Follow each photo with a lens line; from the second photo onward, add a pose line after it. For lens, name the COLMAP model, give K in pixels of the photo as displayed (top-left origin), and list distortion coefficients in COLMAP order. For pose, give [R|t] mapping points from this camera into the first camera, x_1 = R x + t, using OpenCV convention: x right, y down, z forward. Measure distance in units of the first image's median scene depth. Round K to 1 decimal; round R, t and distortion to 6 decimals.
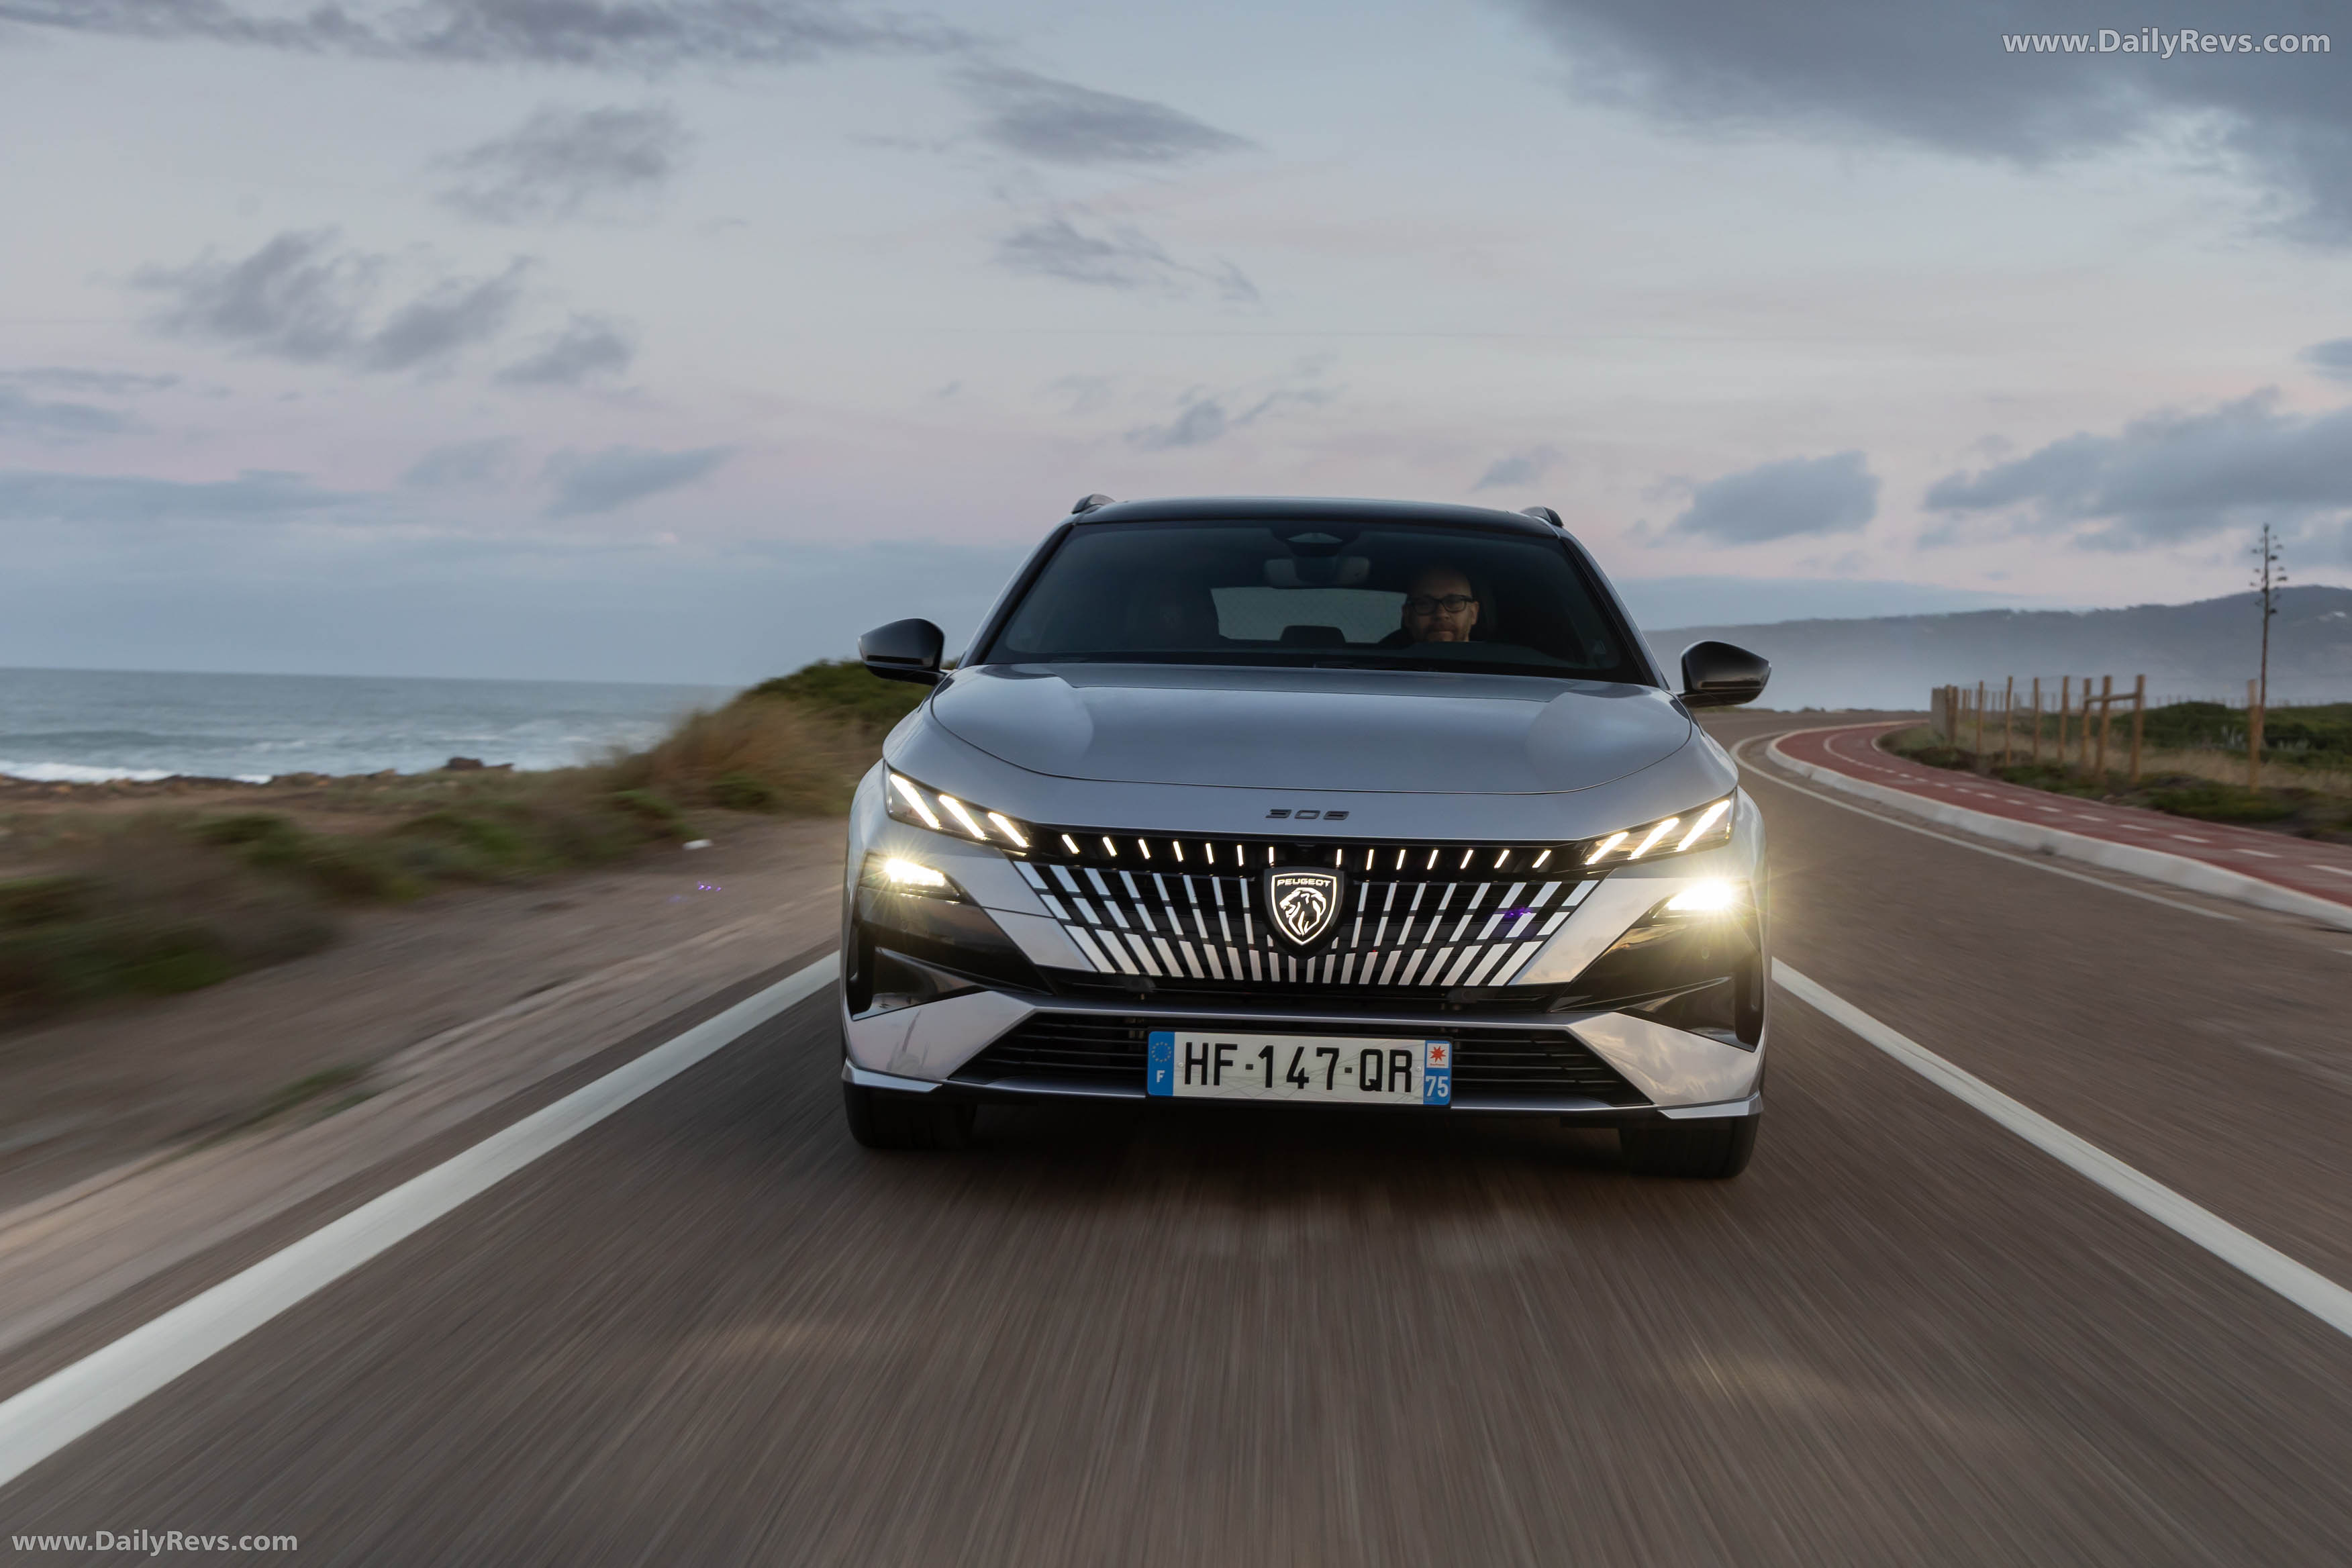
lens RADIAL K [[3032.0, 0, 1163.0], [0, 3032.0, 802.3], [0, 0, 1]] dist [-0.157182, 0.000000]
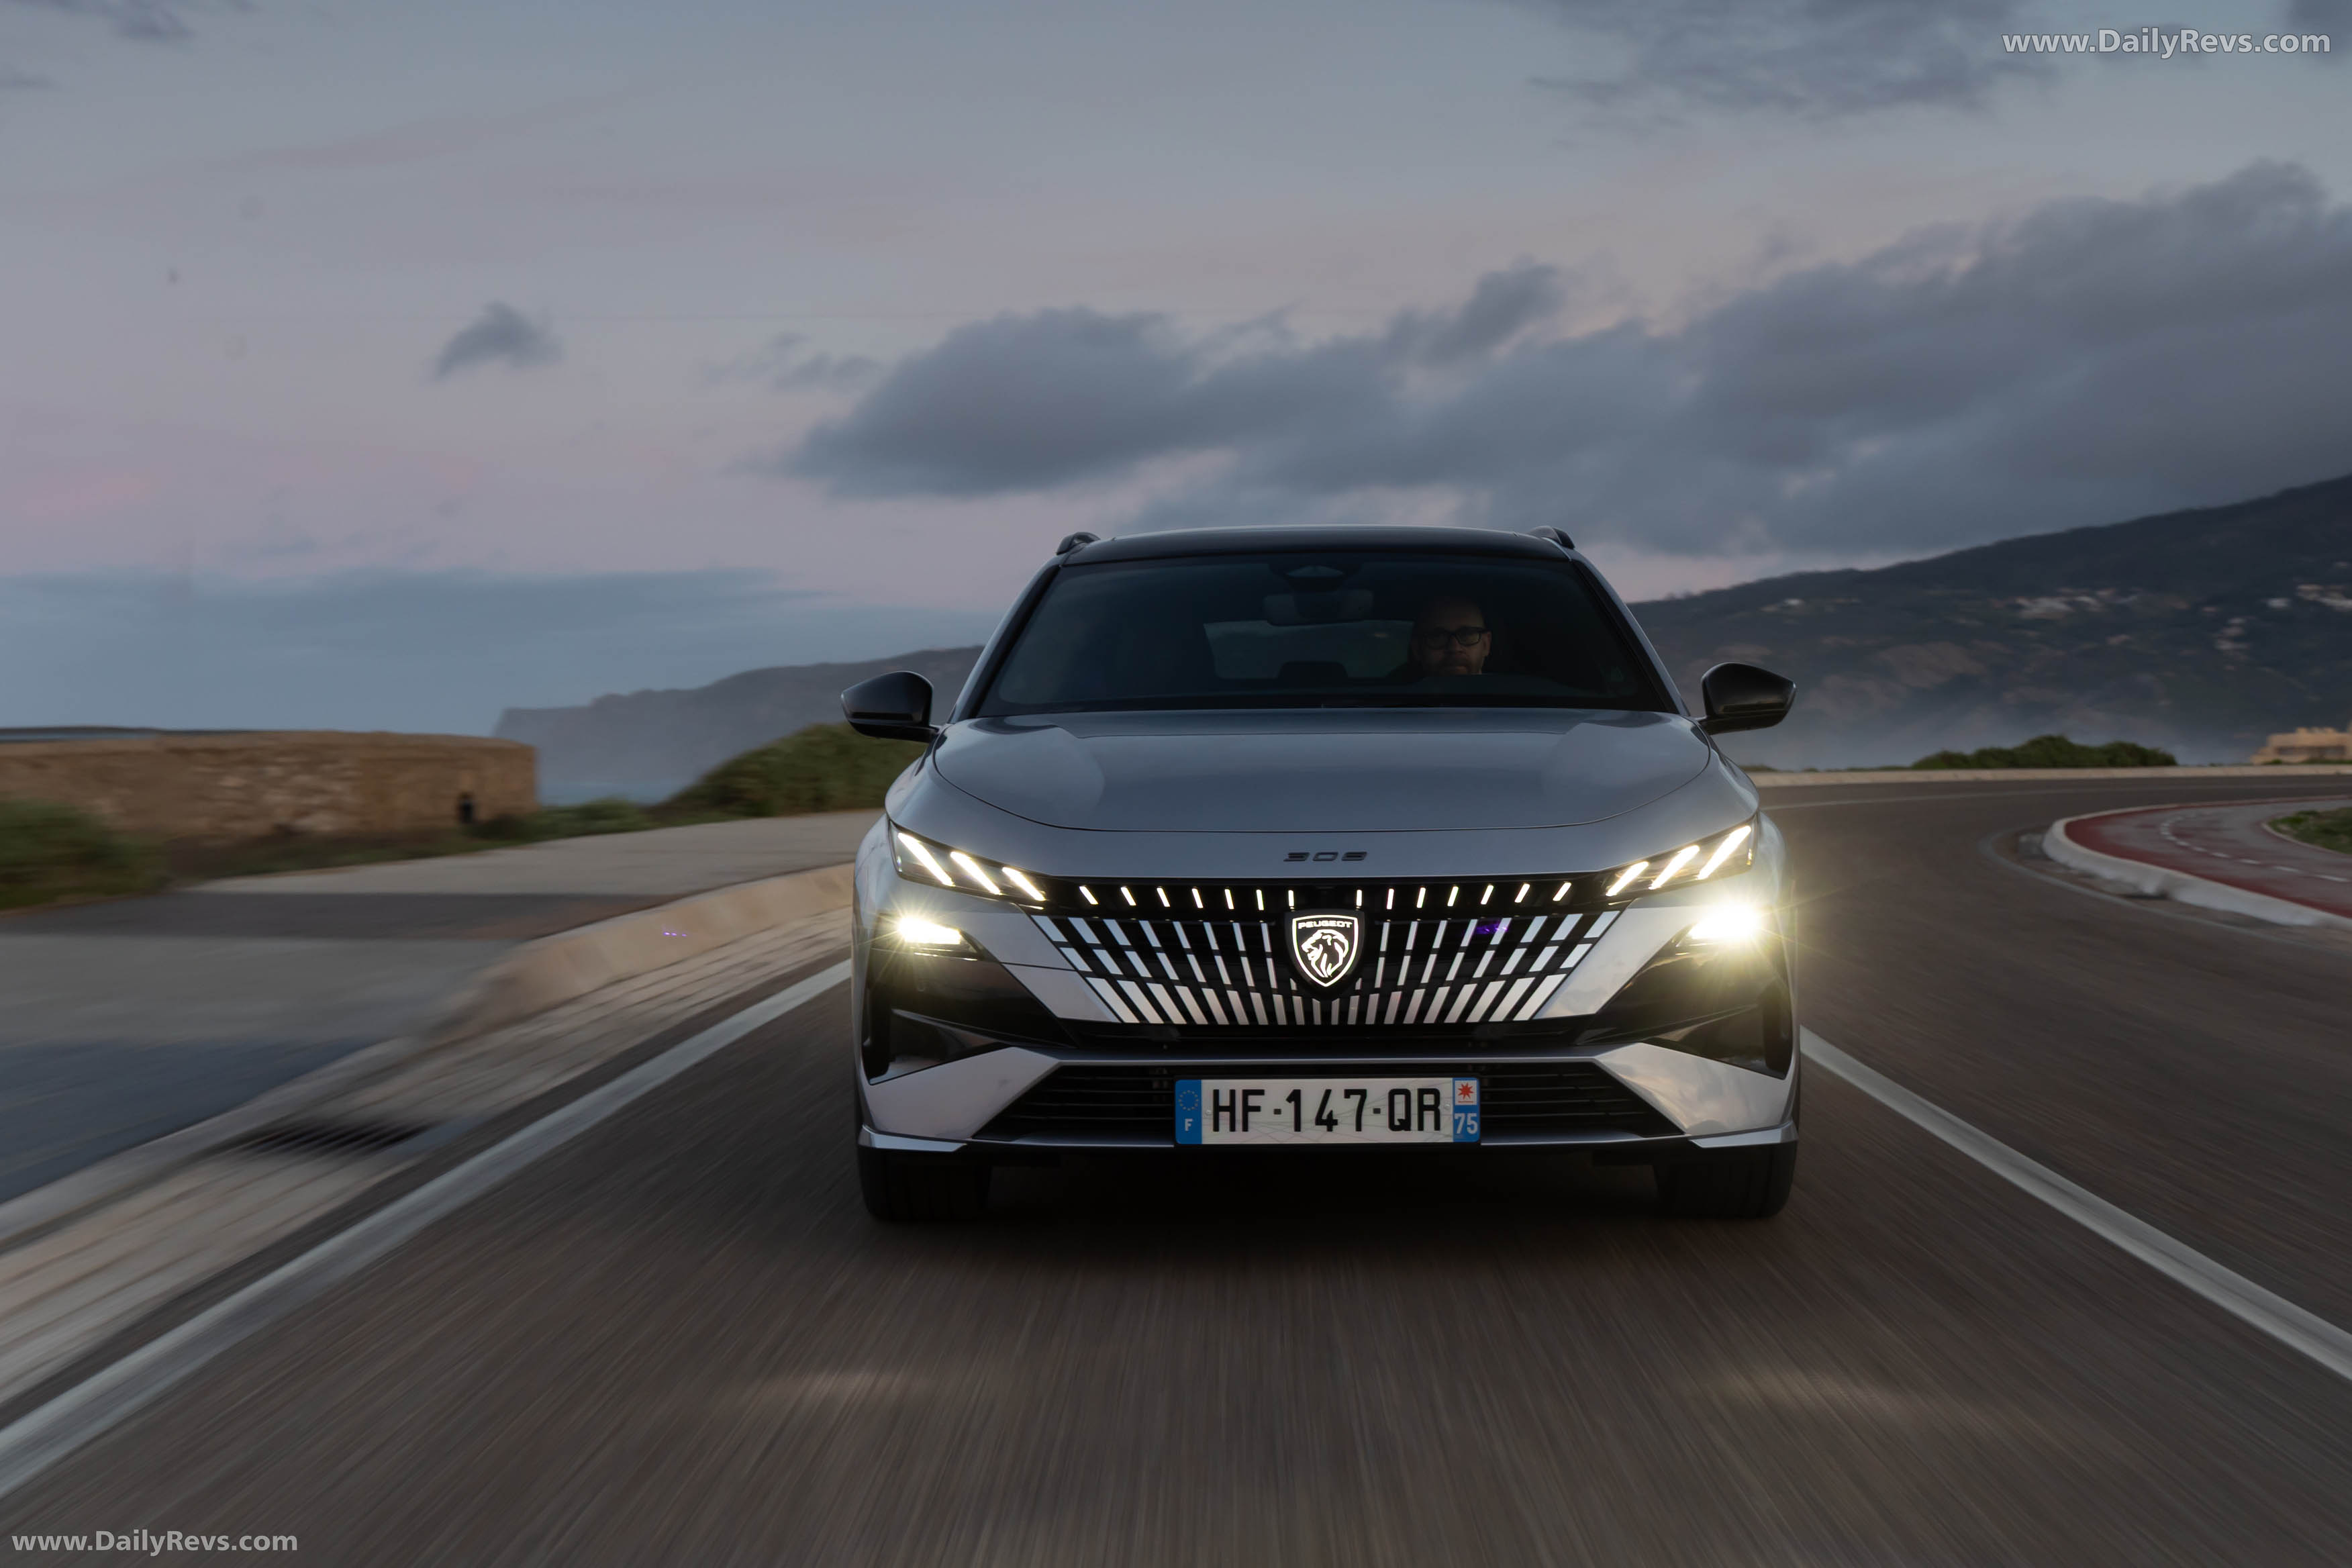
lens RADIAL K [[3767.6, 0, 1168.0], [0, 3767.6, 779.4], [0, 0, 1]] dist [-0.192203, 0.000000]
pose [[0.999140, -0.037987, 0.016618, -0.023905], [0.038390, 0.998959, -0.024655, 0.007283], [-0.015665, 0.025272, 0.999558, -0.239332]]
